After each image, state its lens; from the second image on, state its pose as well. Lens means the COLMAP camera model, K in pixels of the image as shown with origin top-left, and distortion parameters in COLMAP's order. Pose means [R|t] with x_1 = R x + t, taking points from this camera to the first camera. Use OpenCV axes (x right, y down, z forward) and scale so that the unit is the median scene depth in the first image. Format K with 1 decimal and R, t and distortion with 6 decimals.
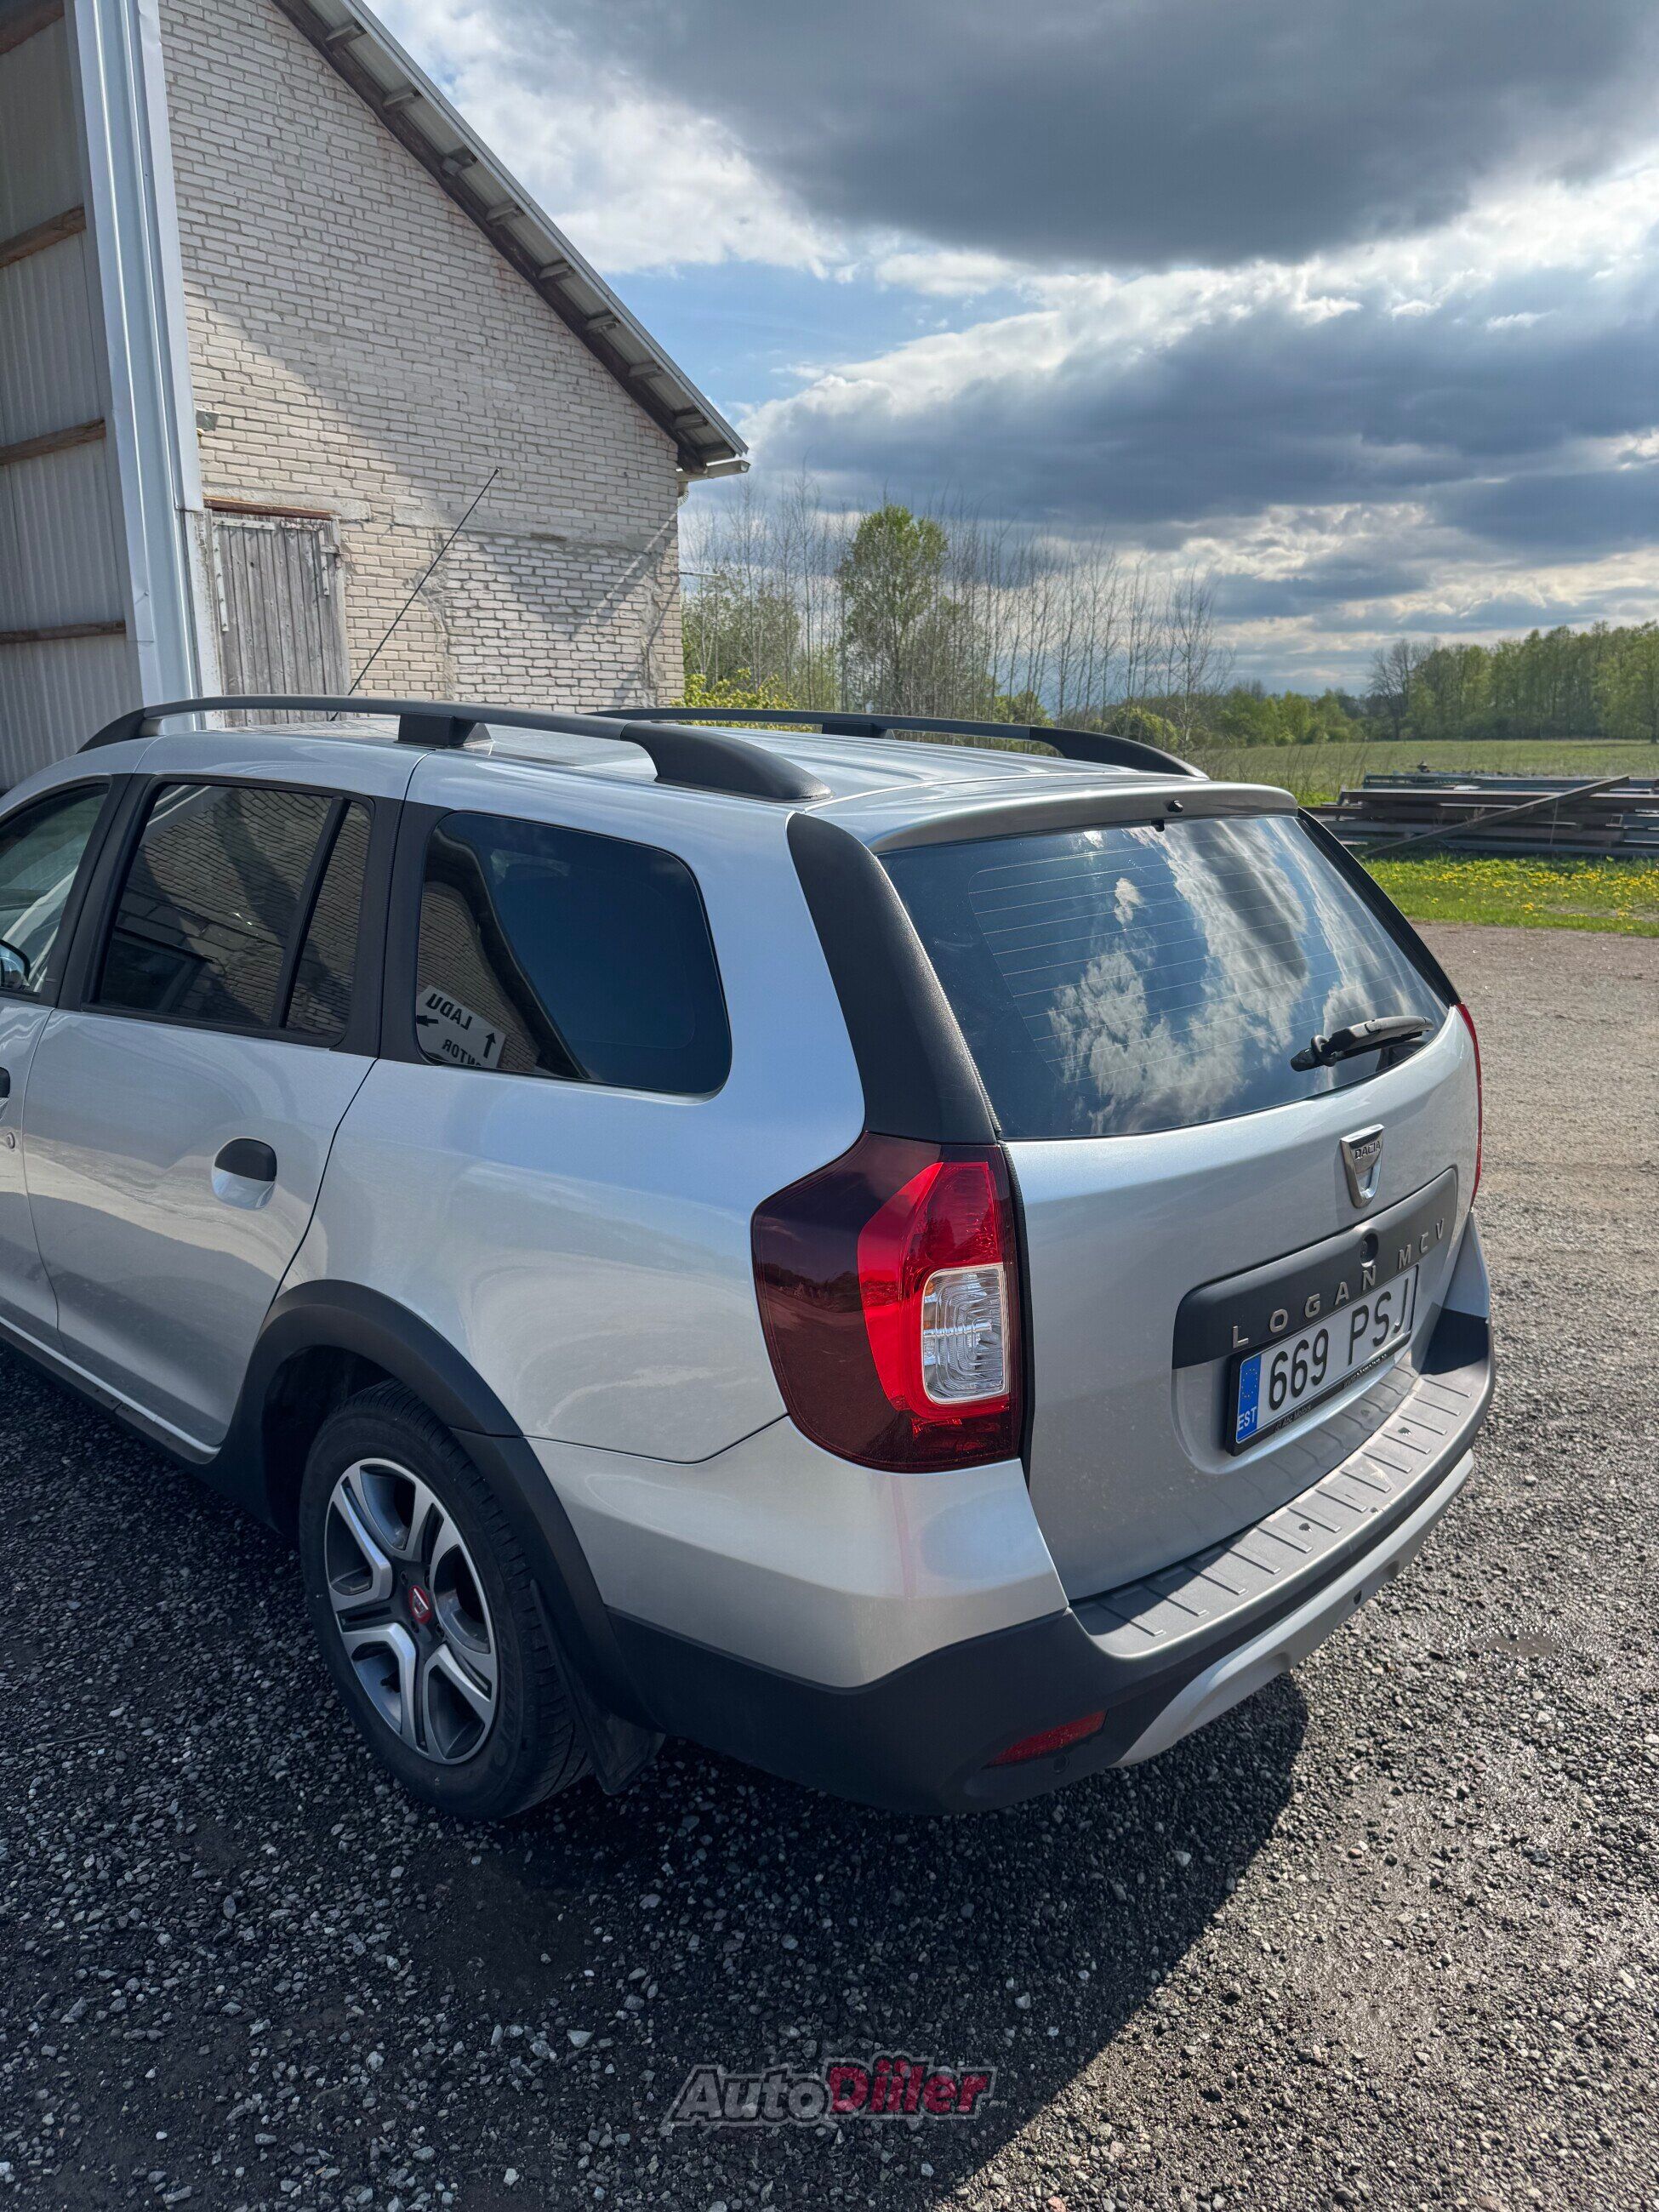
lens RADIAL K [[1579.3, 0, 829.5], [0, 1579.3, 1106.0], [0, 0, 1]] dist [-0.022428, 0.003989]
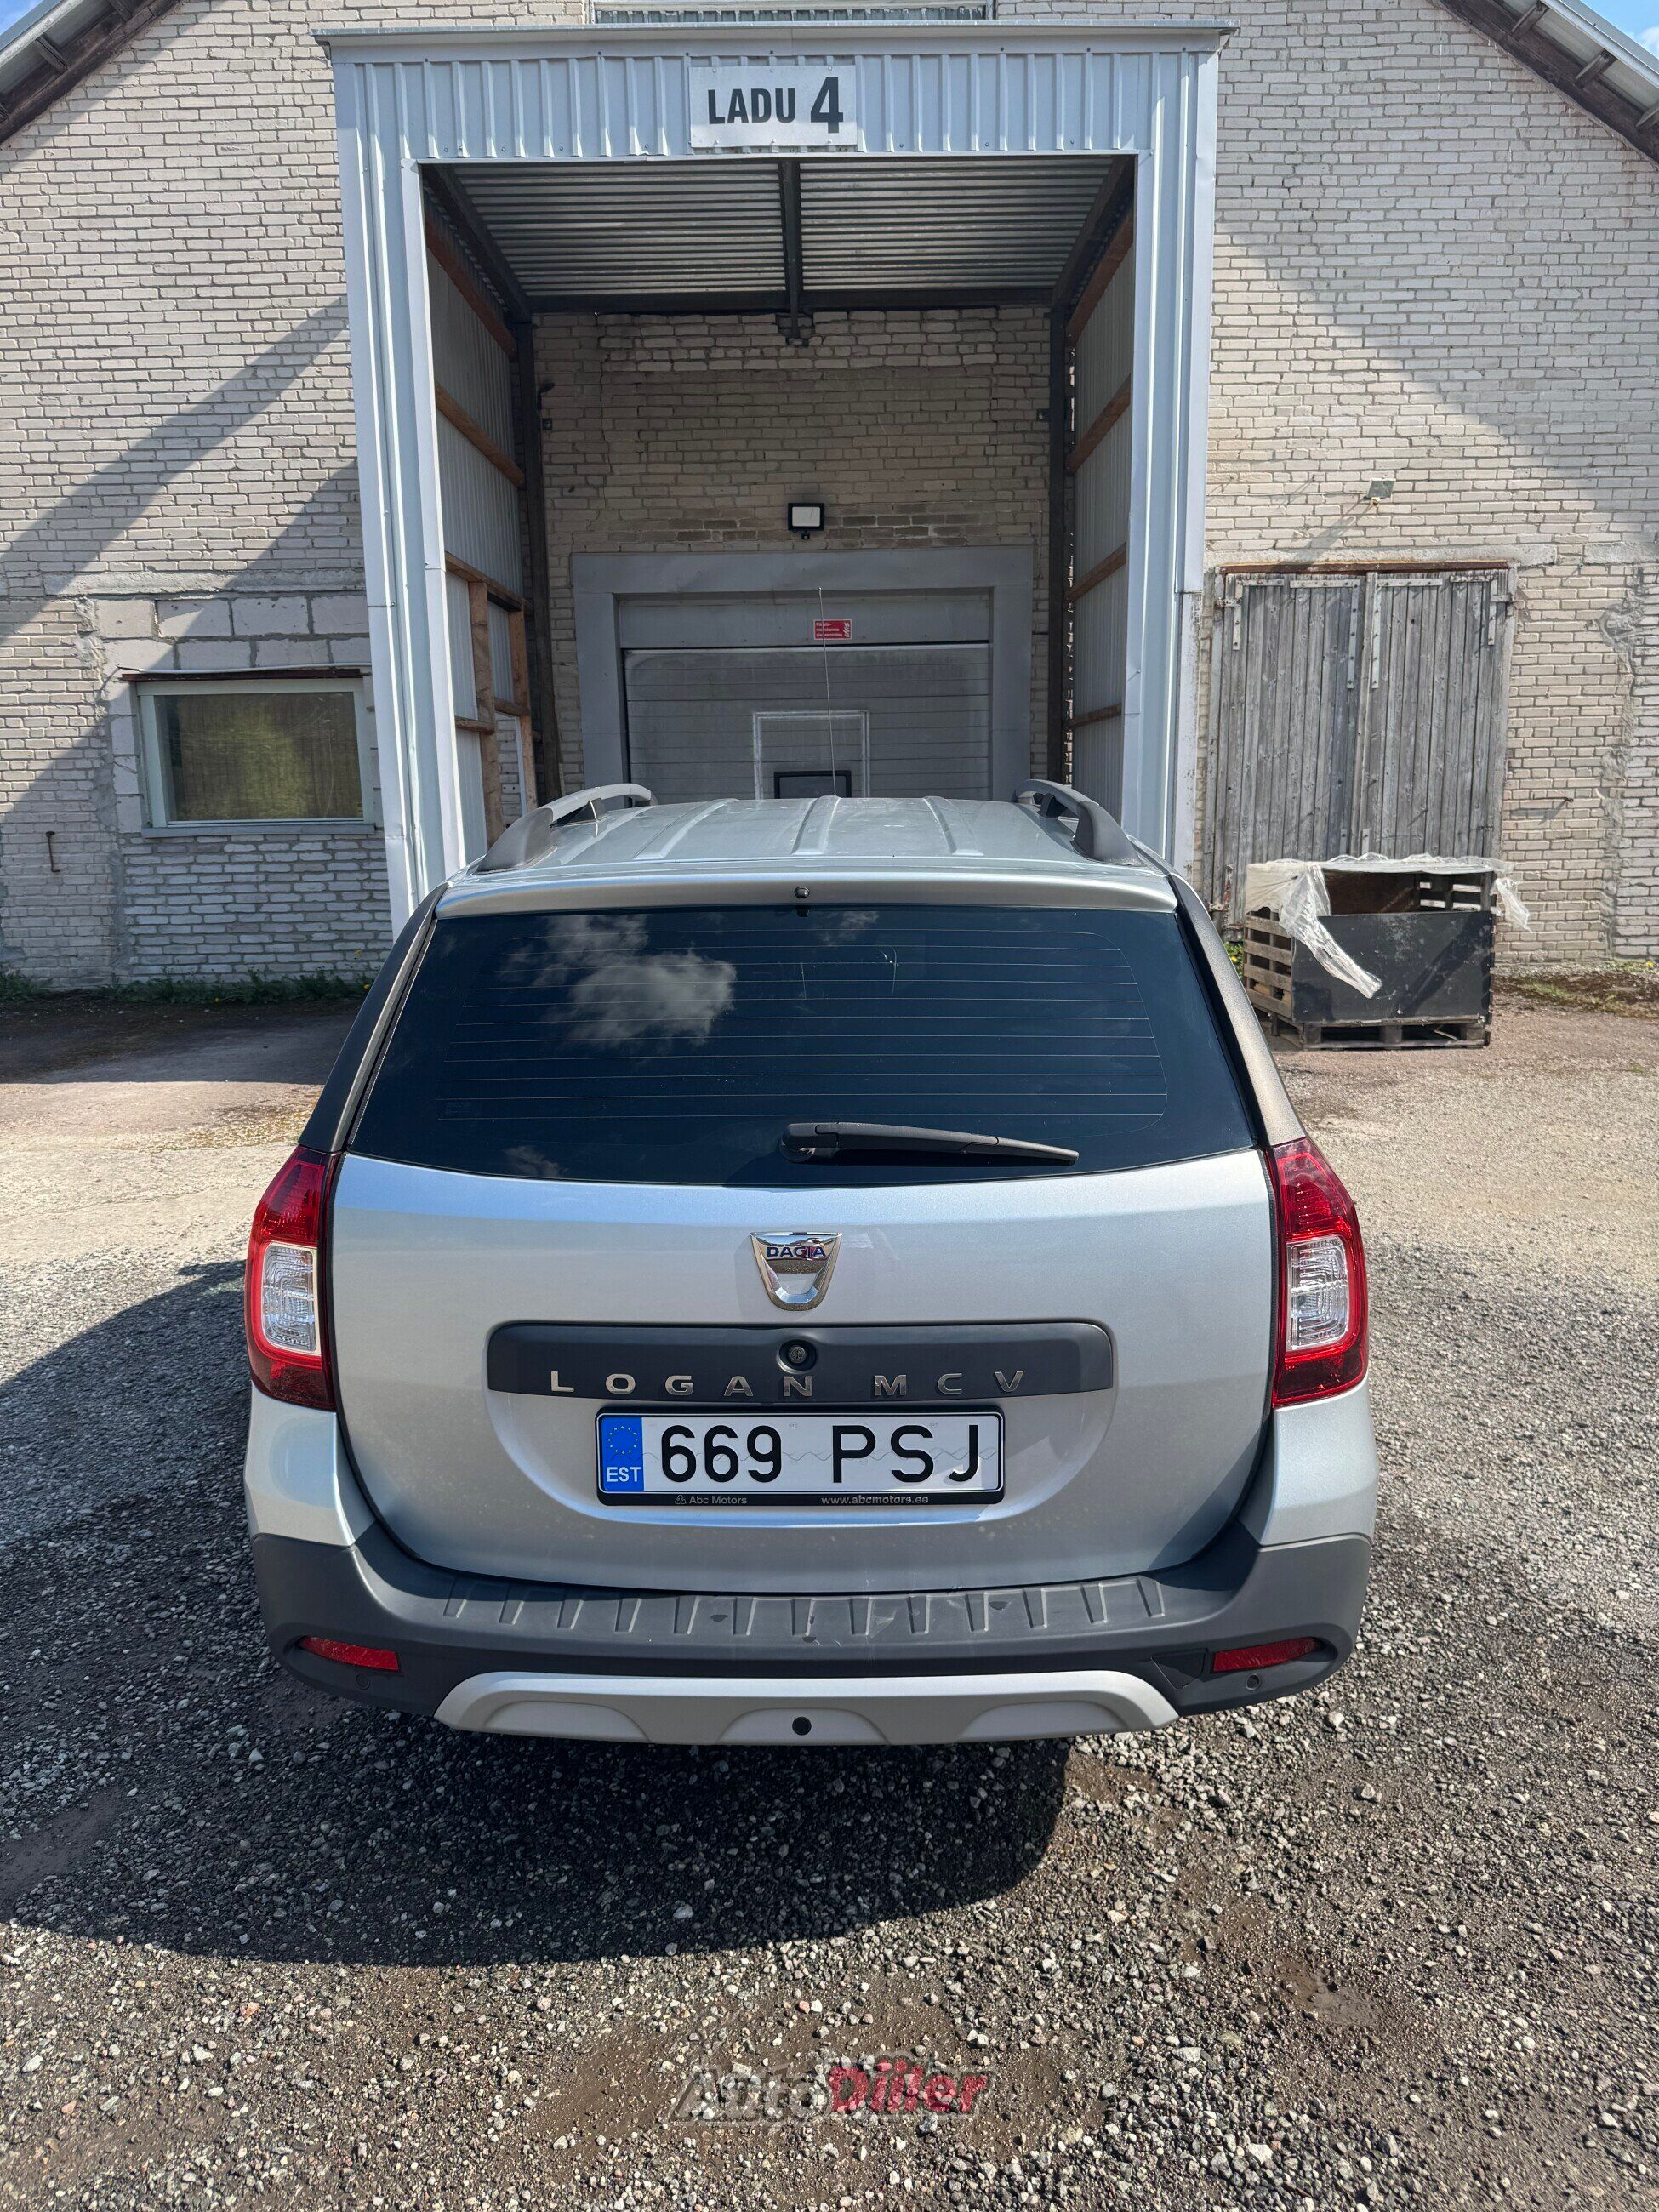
lens RADIAL K [[1561.3, 0, 821.3], [0, 1561.3, 1109.4], [0, 0, 1]] dist [-0.026800, 0.002354]
pose [[0.664361, 0.130535, -0.735924, 0.158466], [-0.147085, 0.988210, 0.042503, -0.015312], [0.732796, 0.080006, 0.675729, 0.055072]]
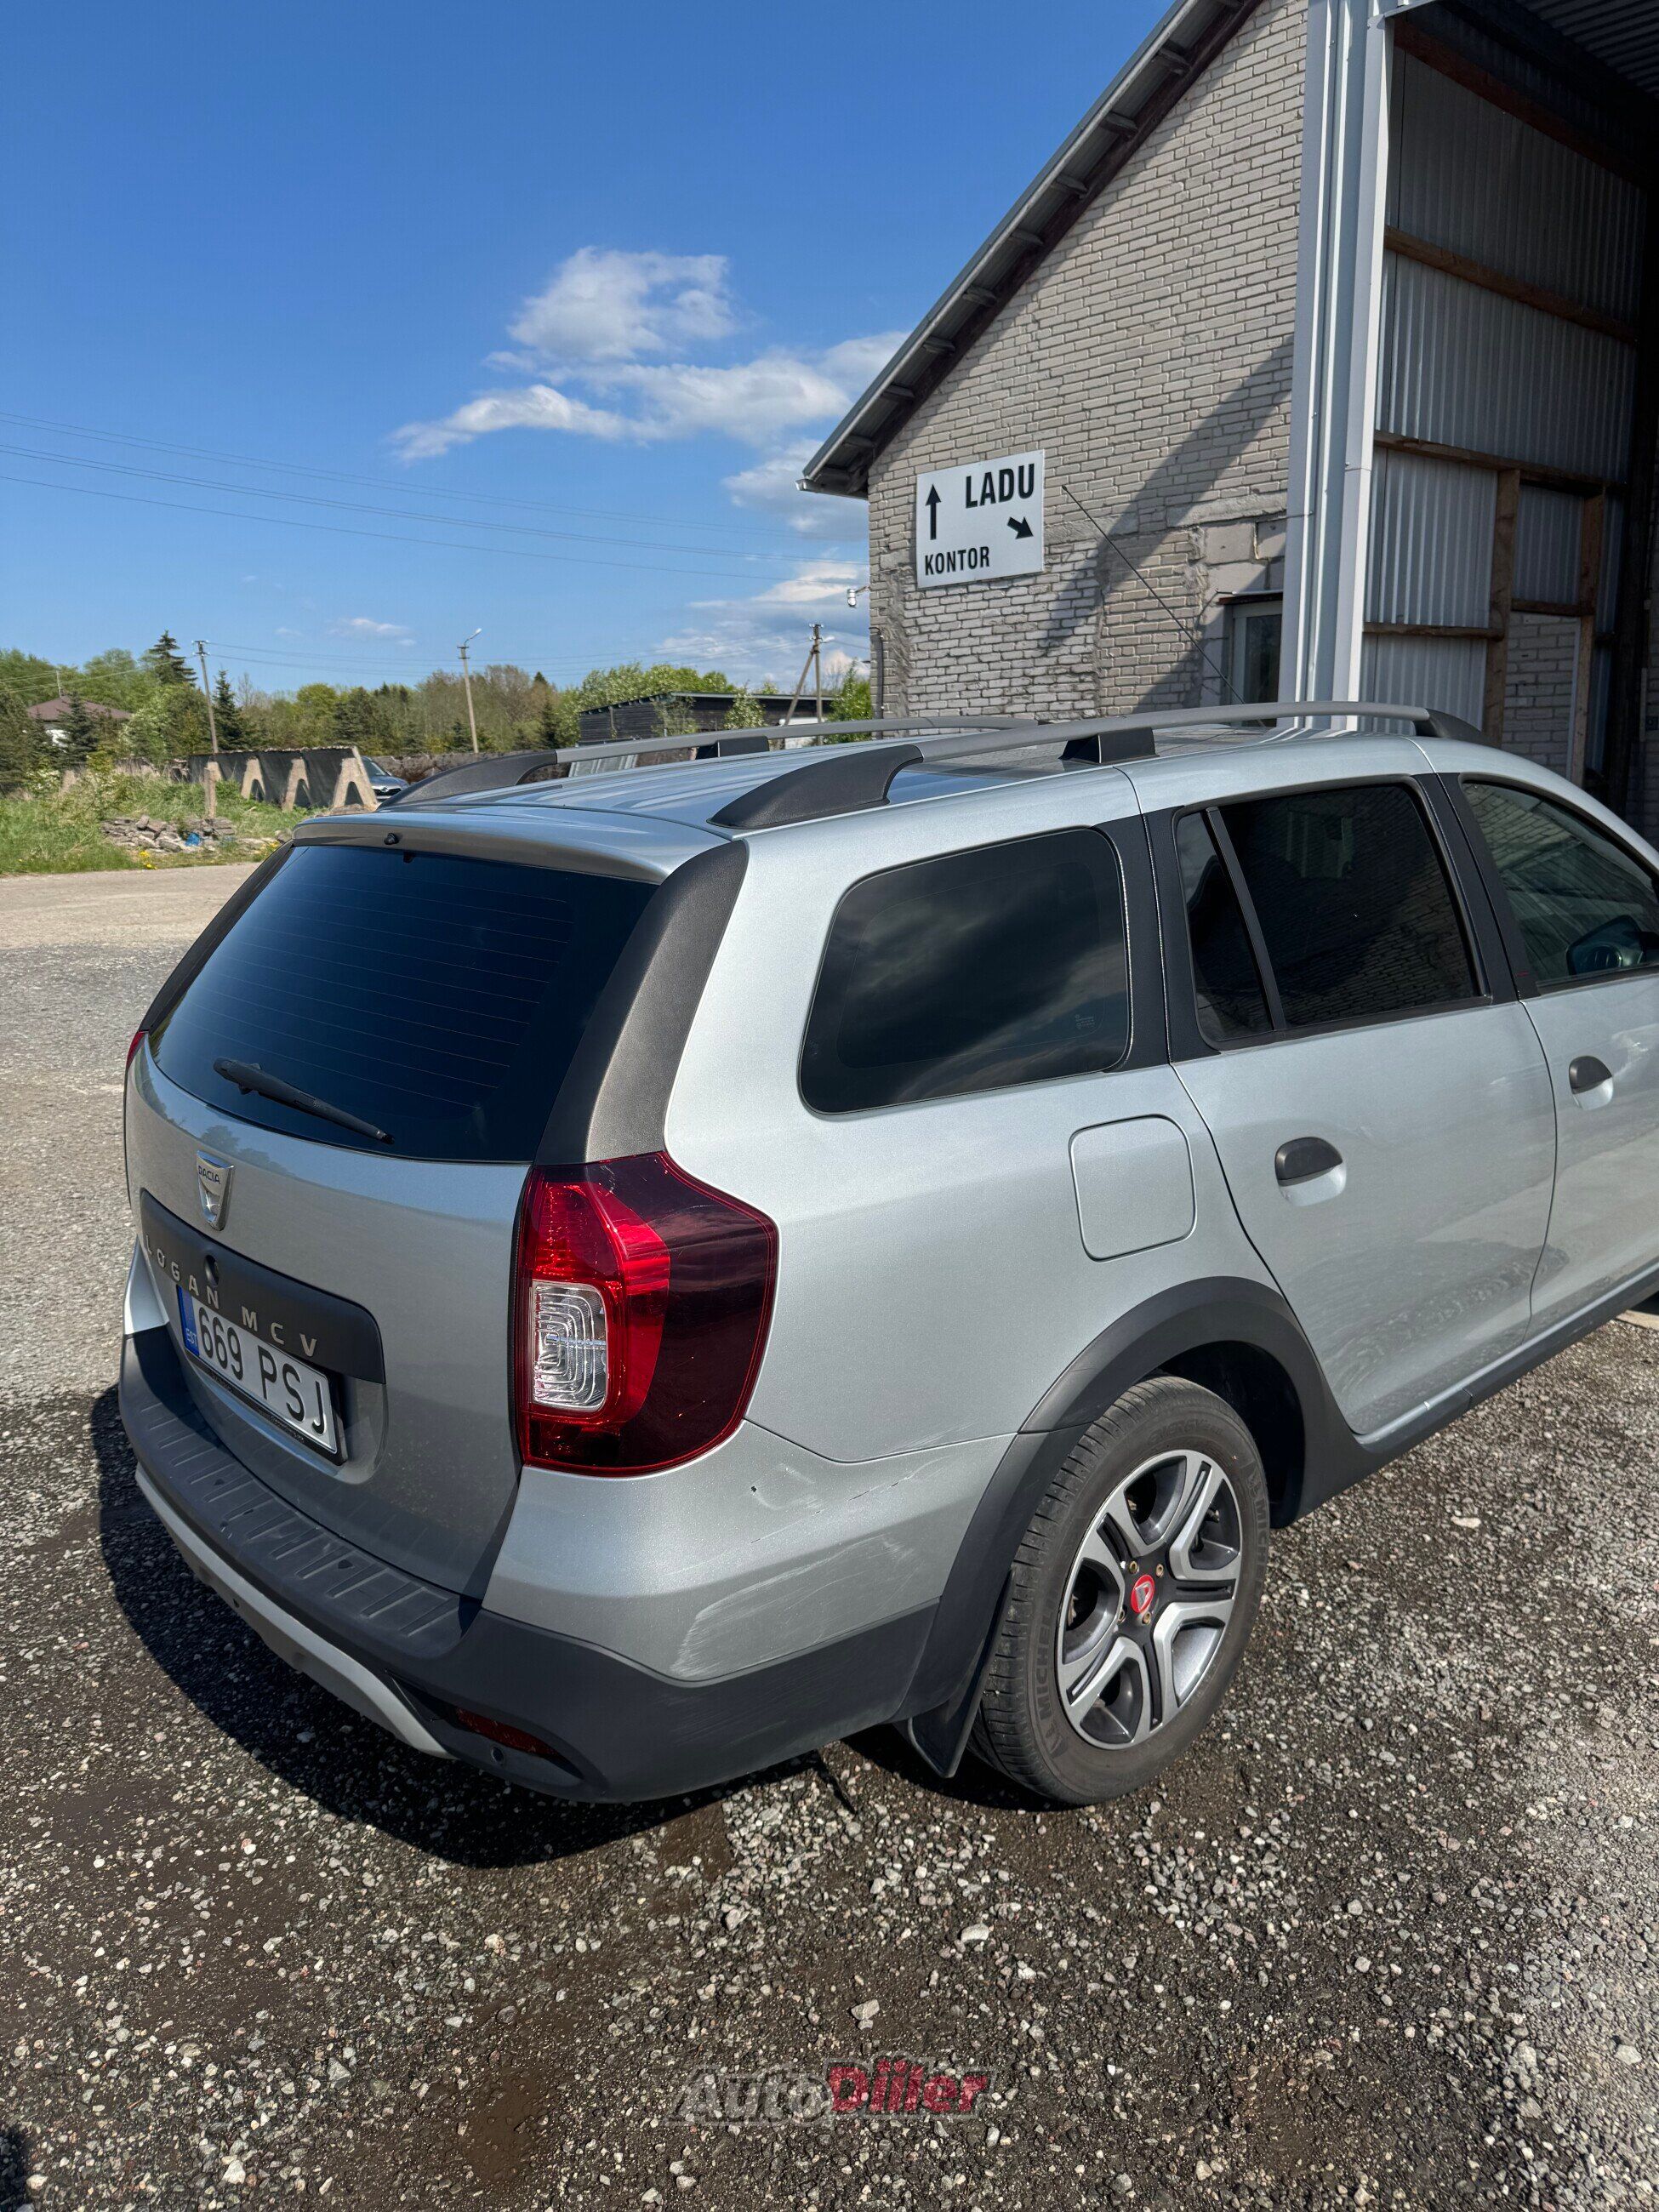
lens RADIAL K [[1561.3, 0, 821.3], [0, 1561.3, 1109.4], [0, 0, 1]] dist [-0.026800, 0.002354]
pose [[-0.078253, 0.223155, -0.971637, 0.198521], [-0.185366, 0.954373, 0.234119, -0.050458], [0.979549, 0.198429, -0.033317, 0.216124]]
